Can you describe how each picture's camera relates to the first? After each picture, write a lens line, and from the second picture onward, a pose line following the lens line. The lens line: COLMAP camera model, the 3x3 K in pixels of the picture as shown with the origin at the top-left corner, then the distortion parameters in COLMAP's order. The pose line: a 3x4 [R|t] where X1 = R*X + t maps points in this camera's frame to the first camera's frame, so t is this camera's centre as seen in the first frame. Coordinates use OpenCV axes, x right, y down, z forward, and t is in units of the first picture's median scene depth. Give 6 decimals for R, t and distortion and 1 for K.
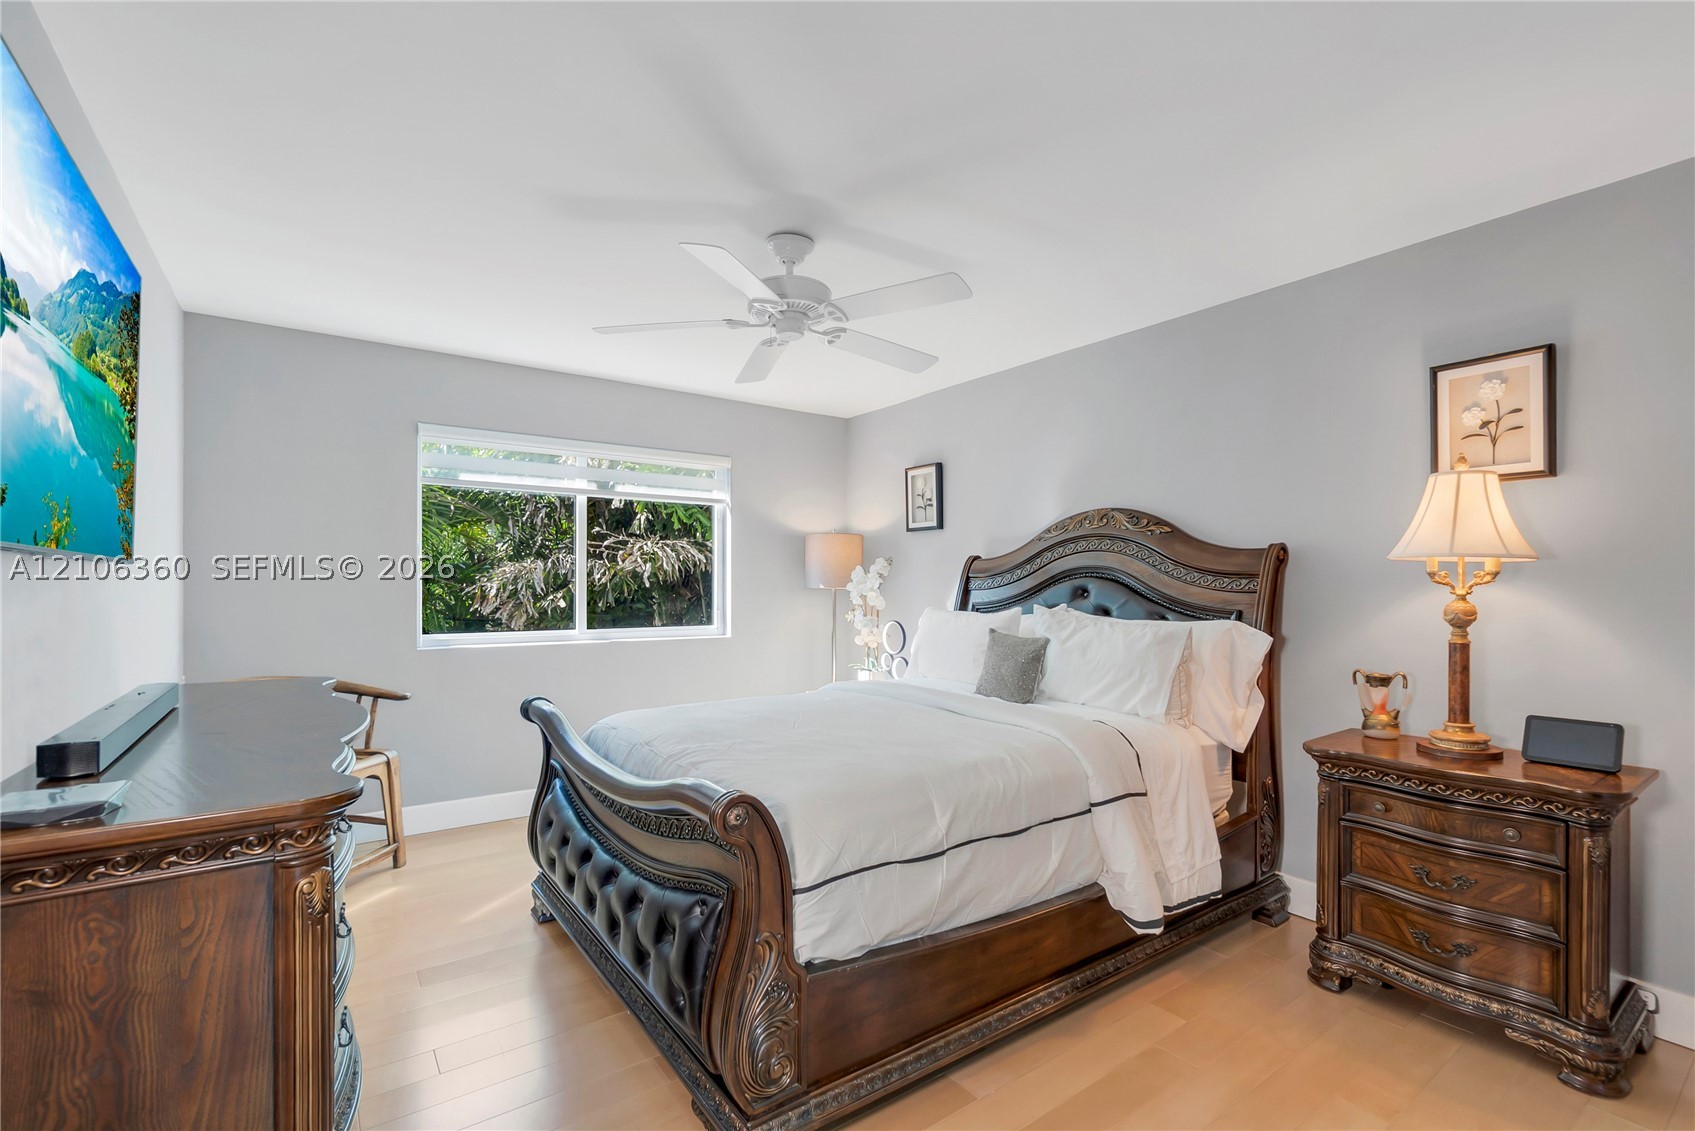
lens RADIAL K [[752.3, 0, 847.5], [0, 752.3, 565.5], [0, 0, 1]] dist [-0.000279, 0.000044]
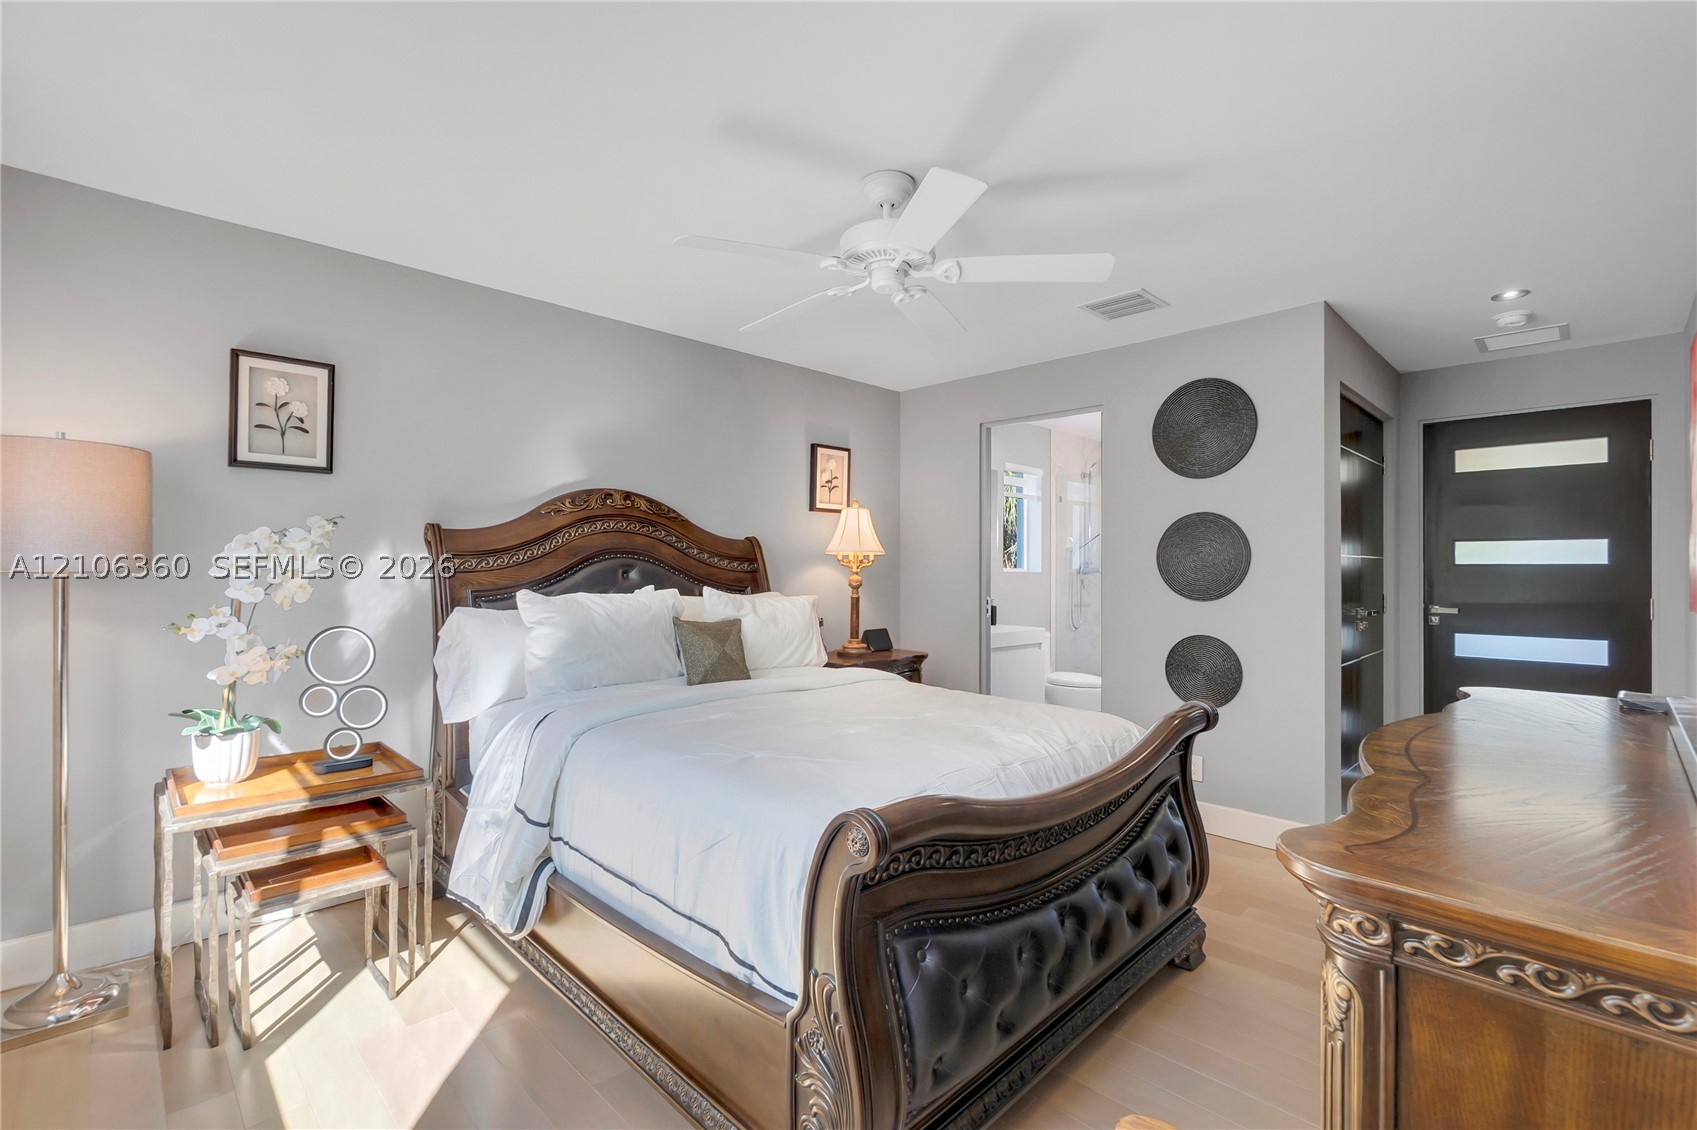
lens RADIAL K [[739.6, 0, 817.3], [0, 739.6, 574.5], [0, 0, 1]] dist [-0.000545, -0.000328]
pose [[-0.139786, -0.002624, 0.990178, -0.647935], [-0.023819, 0.999716, -0.000713, 0.030356], [-0.989895, -0.023684, -0.139809, 0.848054]]
